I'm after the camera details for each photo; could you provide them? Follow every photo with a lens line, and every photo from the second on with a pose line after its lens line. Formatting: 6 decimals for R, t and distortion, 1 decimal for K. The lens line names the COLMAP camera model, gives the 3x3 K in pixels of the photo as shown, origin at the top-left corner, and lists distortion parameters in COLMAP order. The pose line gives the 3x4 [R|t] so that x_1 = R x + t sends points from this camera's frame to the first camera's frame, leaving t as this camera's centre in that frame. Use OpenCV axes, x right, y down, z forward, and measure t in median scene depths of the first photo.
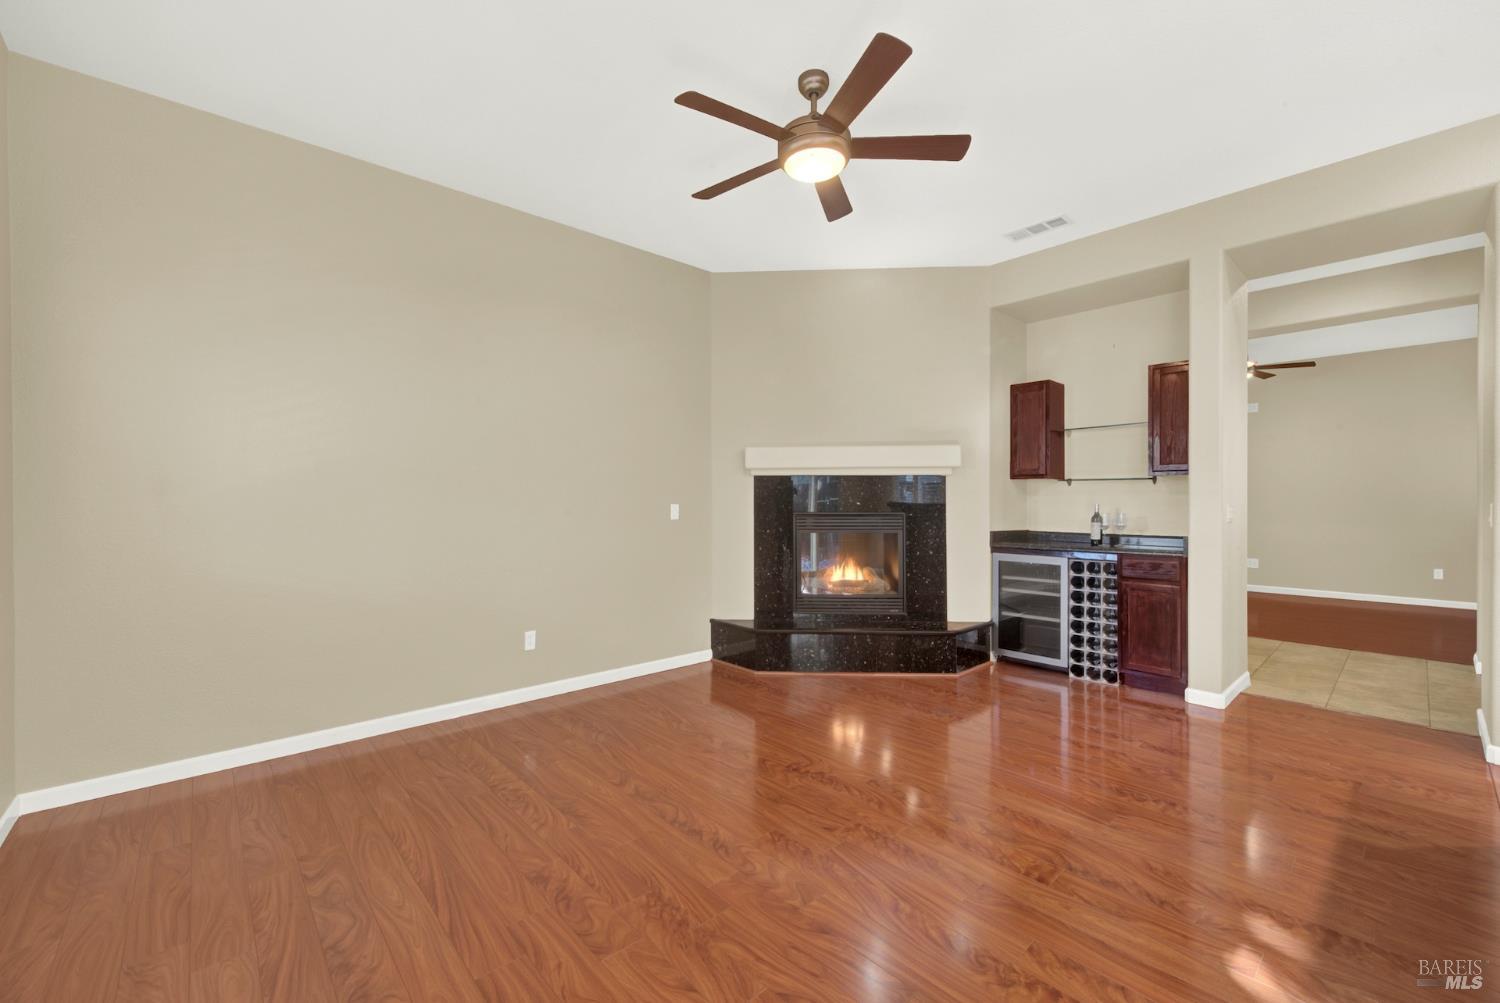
lens RADIAL K [[611.5, 0, 746.4], [0, 611.5, 502.3], [0, 0, 1]] dist [-0.001200, -0.000305]
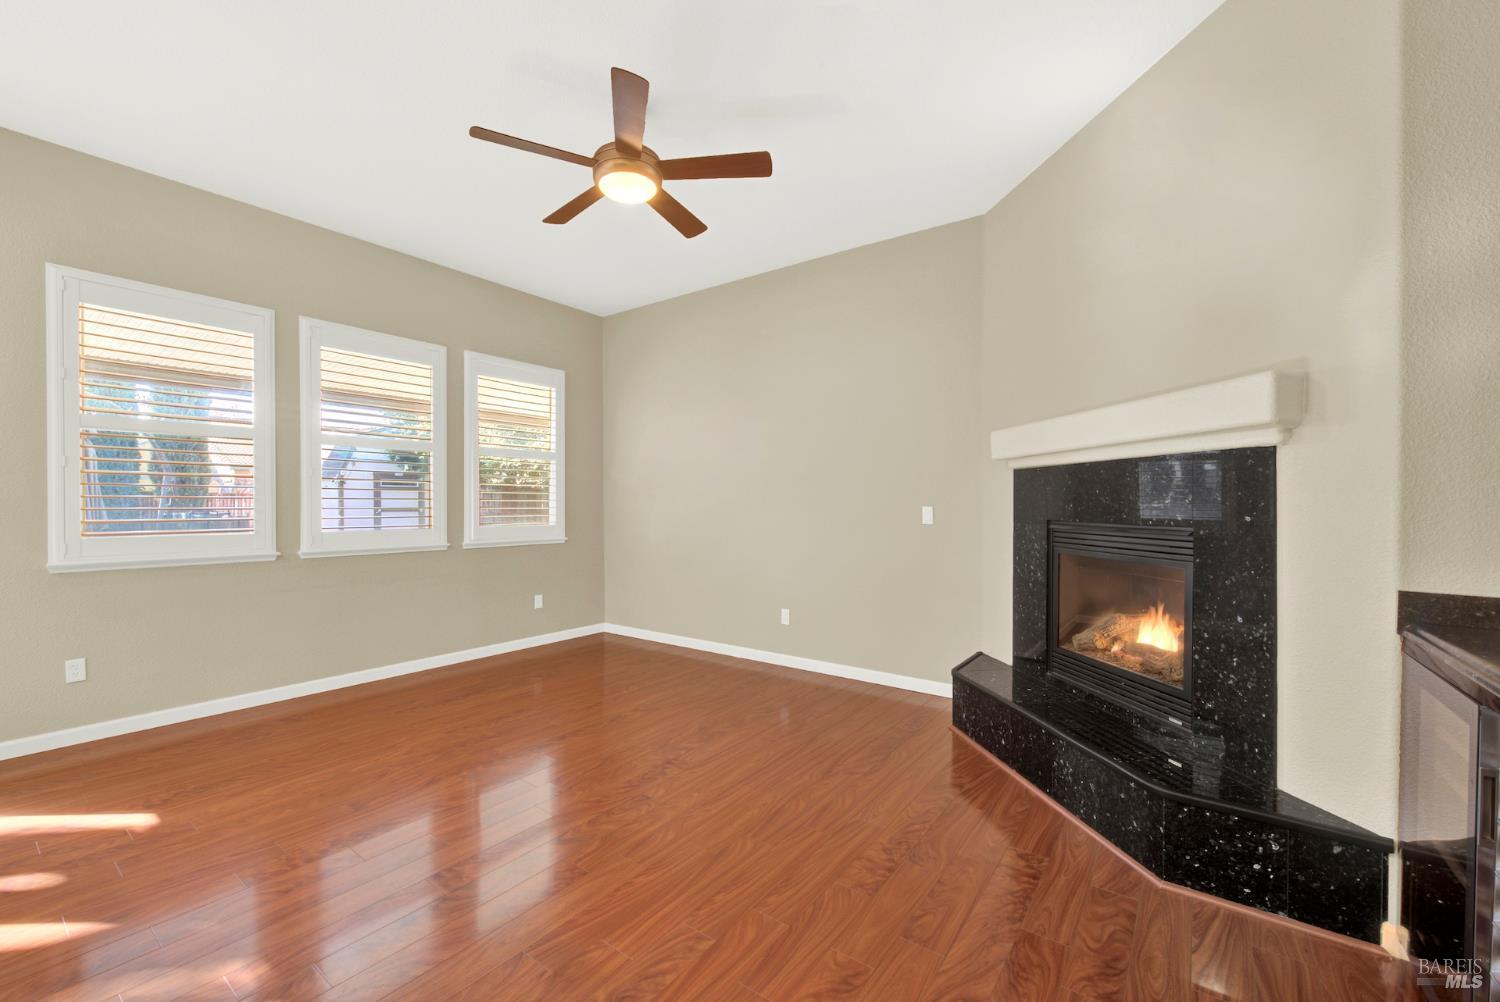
lens RADIAL K [[613.3, 0, 747.9], [0, 613.3, 502.8], [0, 0, 1]] dist [0.000460, -0.000706]
pose [[0.199248, 0.002975, -0.979945, 0.729993], [-0.004234, 0.999989, 0.002175, -0.003212], [0.979940, 0.003716, 0.199258, 0.601345]]
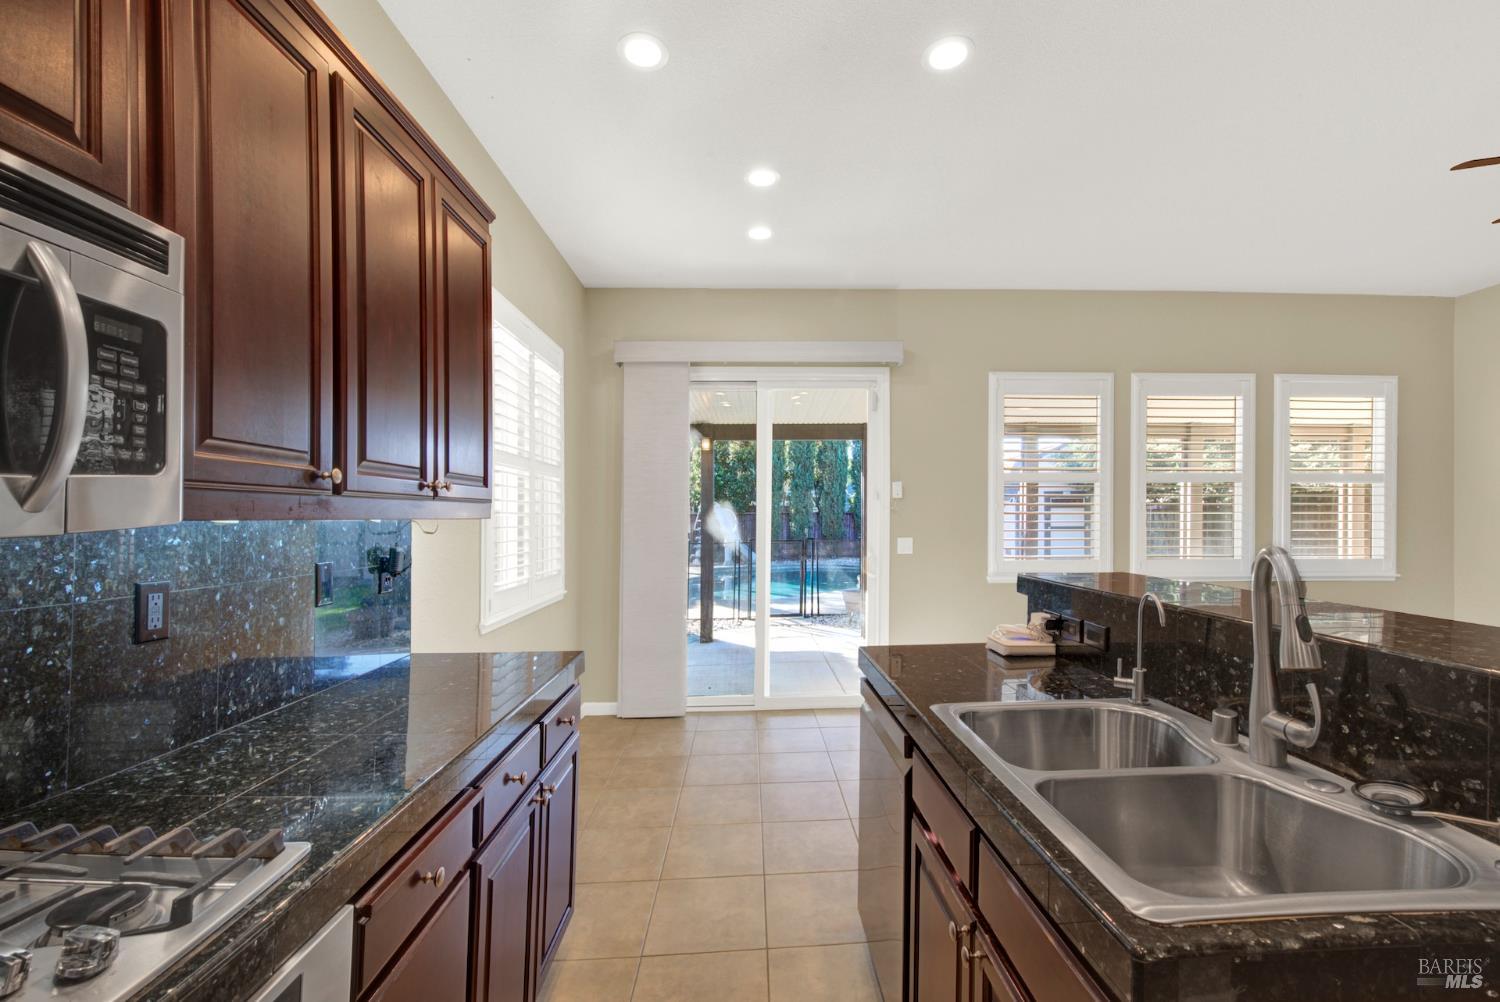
lens RADIAL K [[647.1, 0, 765.3], [0, 647.1, 491.4], [0, 0, 1]] dist [-0.000667, -0.000623]
pose [[-0.634591, -0.024068, -0.772473, 0.970934], [0.007386, 0.999280, -0.037202, -0.033943], [0.772813, -0.029314, -0.633957, 0.348778]]
